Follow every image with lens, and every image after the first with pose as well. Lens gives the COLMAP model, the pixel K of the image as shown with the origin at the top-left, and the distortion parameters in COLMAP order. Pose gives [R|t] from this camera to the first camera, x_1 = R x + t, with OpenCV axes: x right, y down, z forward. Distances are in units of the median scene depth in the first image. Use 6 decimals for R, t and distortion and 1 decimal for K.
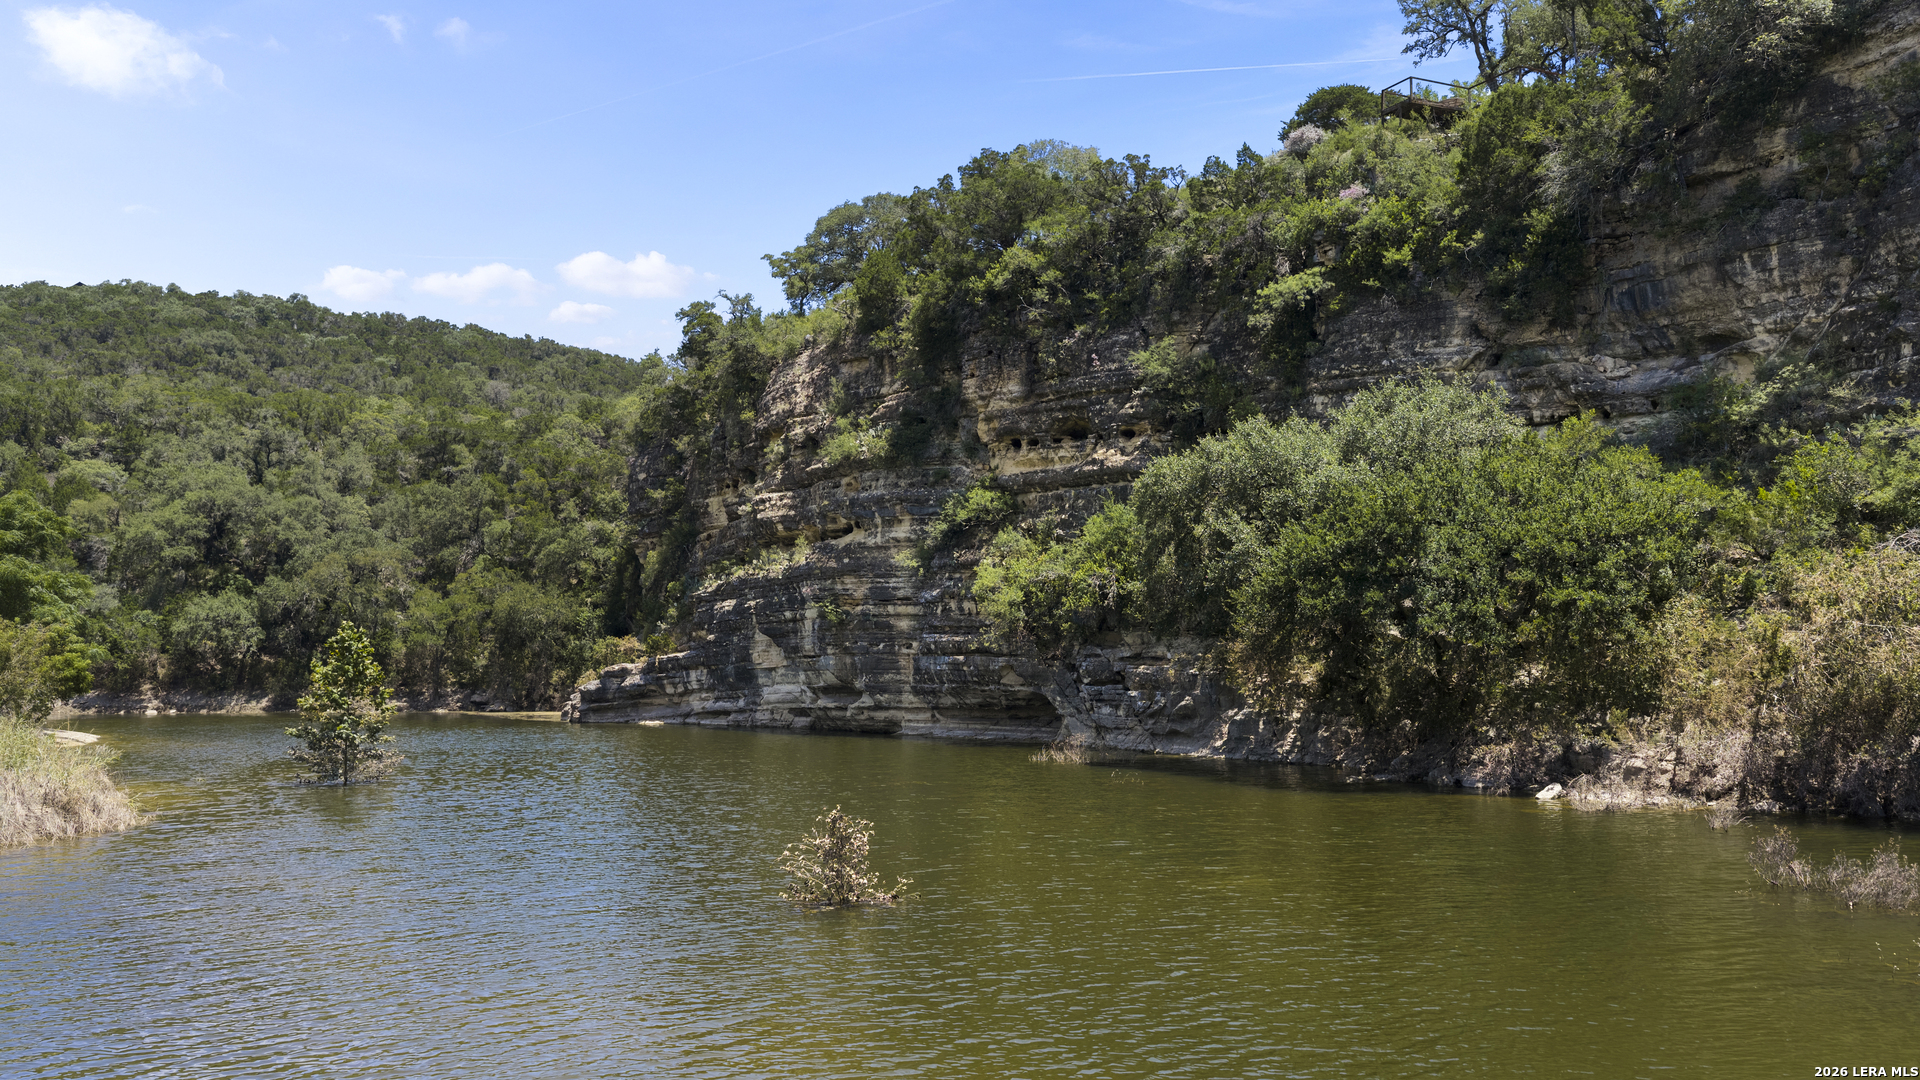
lens RADIAL K [[1601.9, 0, 952.6], [0, 1601.9, 531.4], [0, 0, 1]] dist [0.027607, -0.056897]
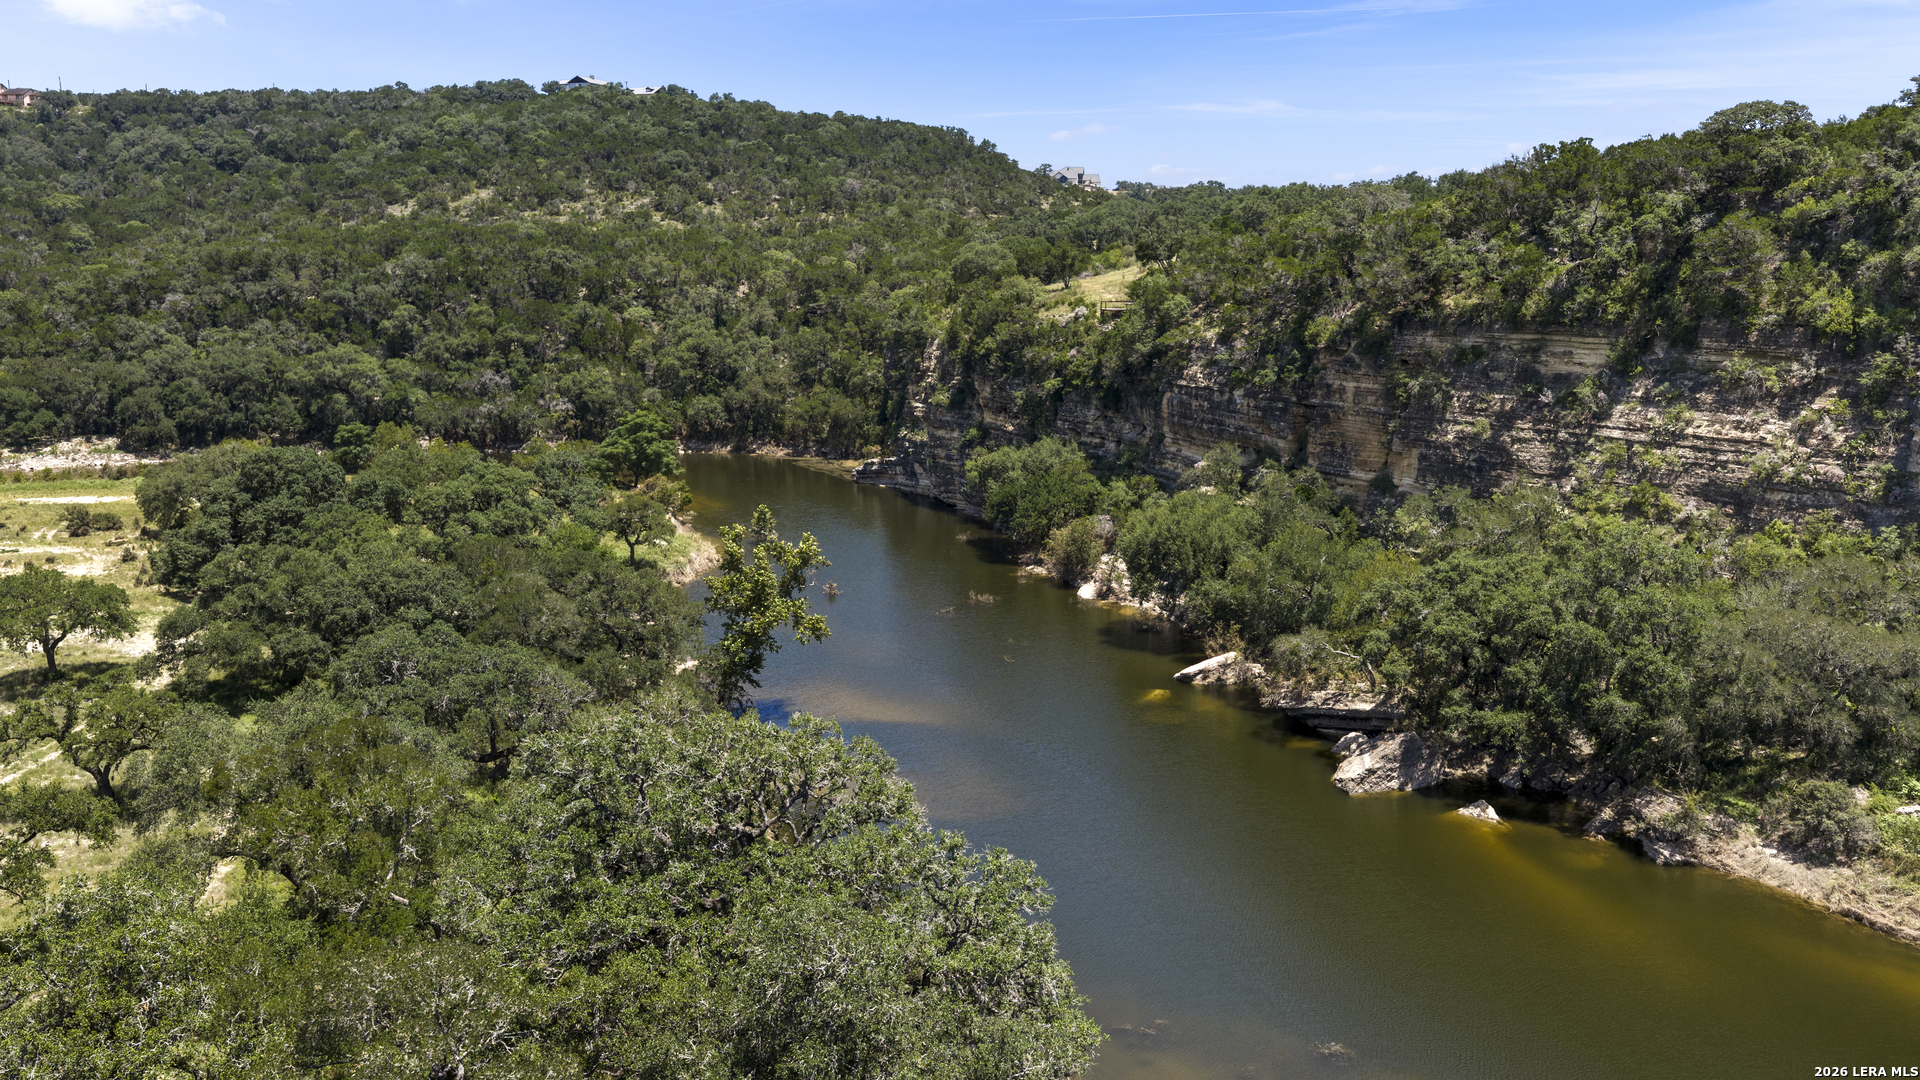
lens RADIAL K [[1601.9, 0, 962.1], [0, 1601.9, 543.9], [0, 0, 1]] dist [0.027607, -0.056897]
pose [[0.970573, 0.045452, -0.236480, 0.547158], [0.018636, 0.964904, 0.261942, -0.462849], [0.240086, -0.258641, 0.935662, -1.367005]]
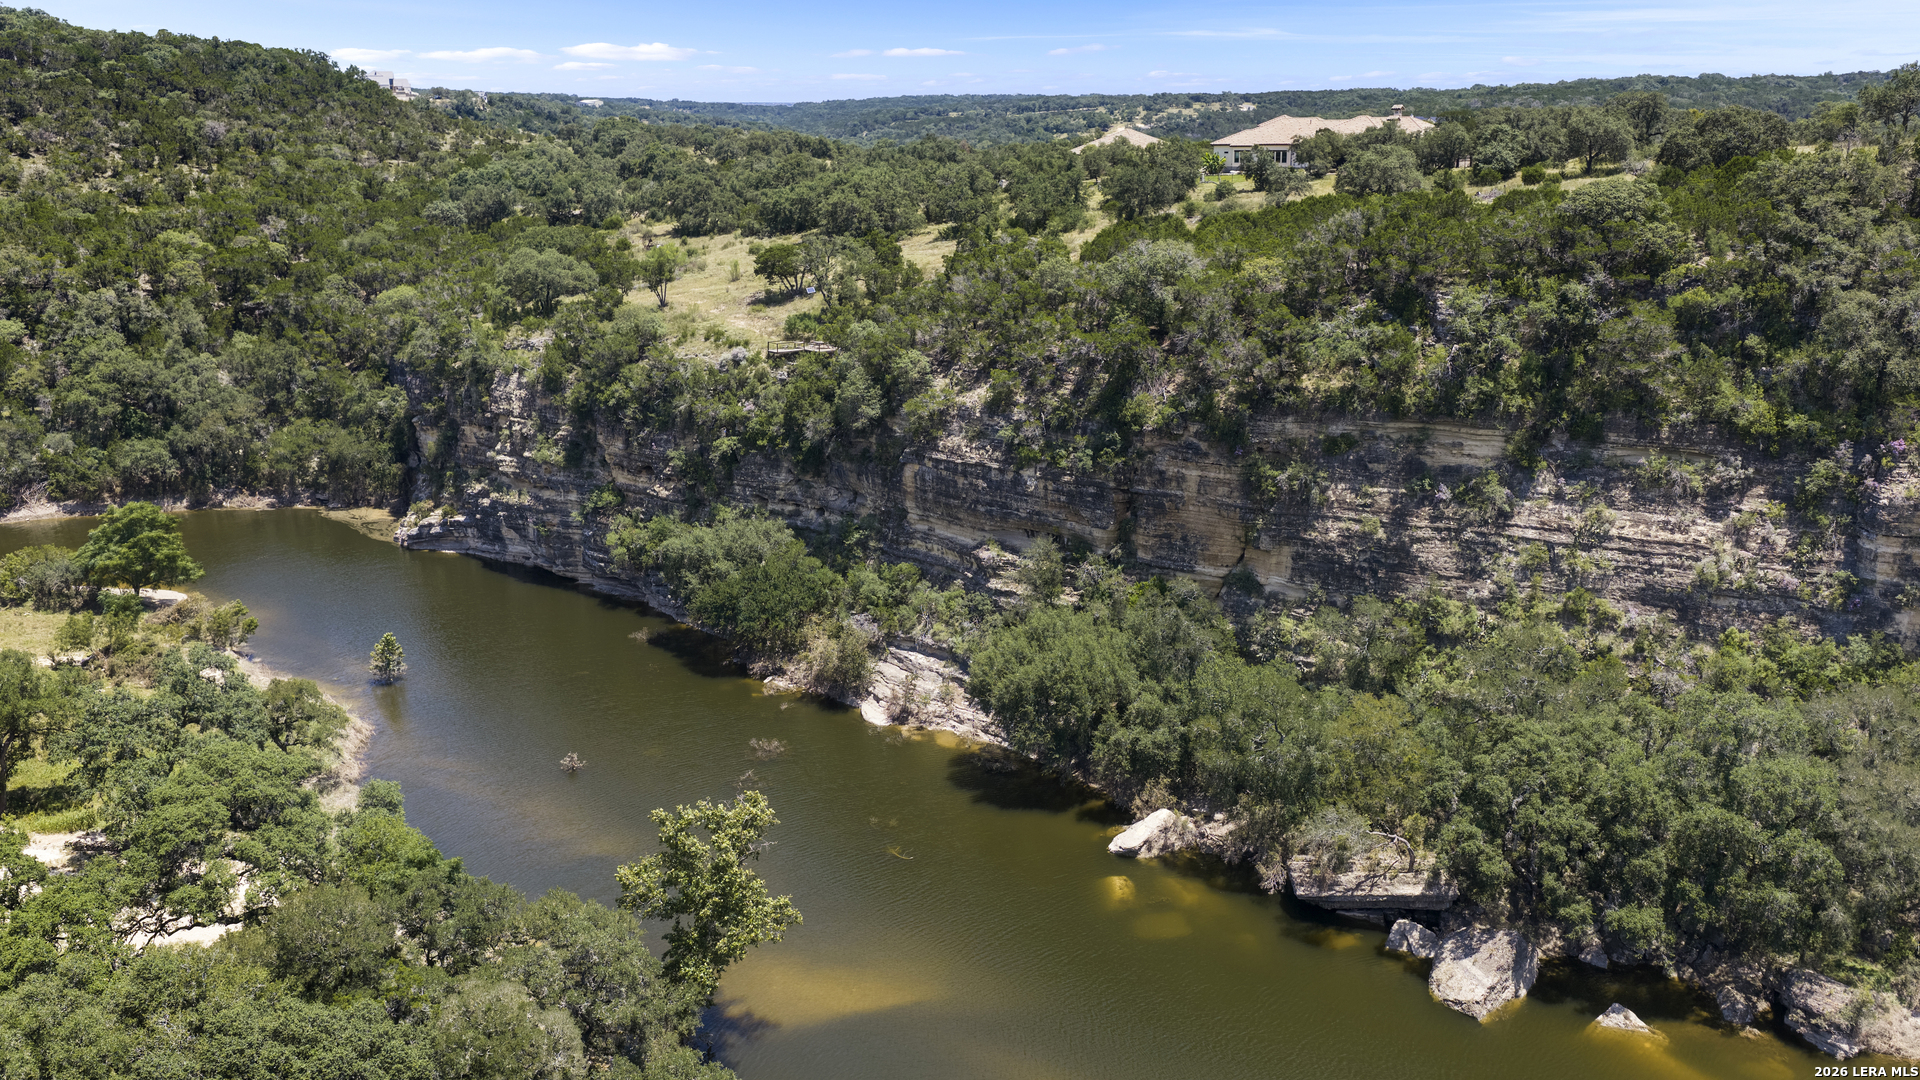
lens RADIAL K [[1601.9, 0, 962.2], [0, 1601.9, 535.8], [0, 0, 1]] dist [0.027607, -0.056897]
pose [[0.978543, -0.053487, 0.198980, 0.045289], [-0.014582, 0.945319, 0.325822, -0.604286], [-0.205527, -0.321733, 0.924255, -1.053005]]
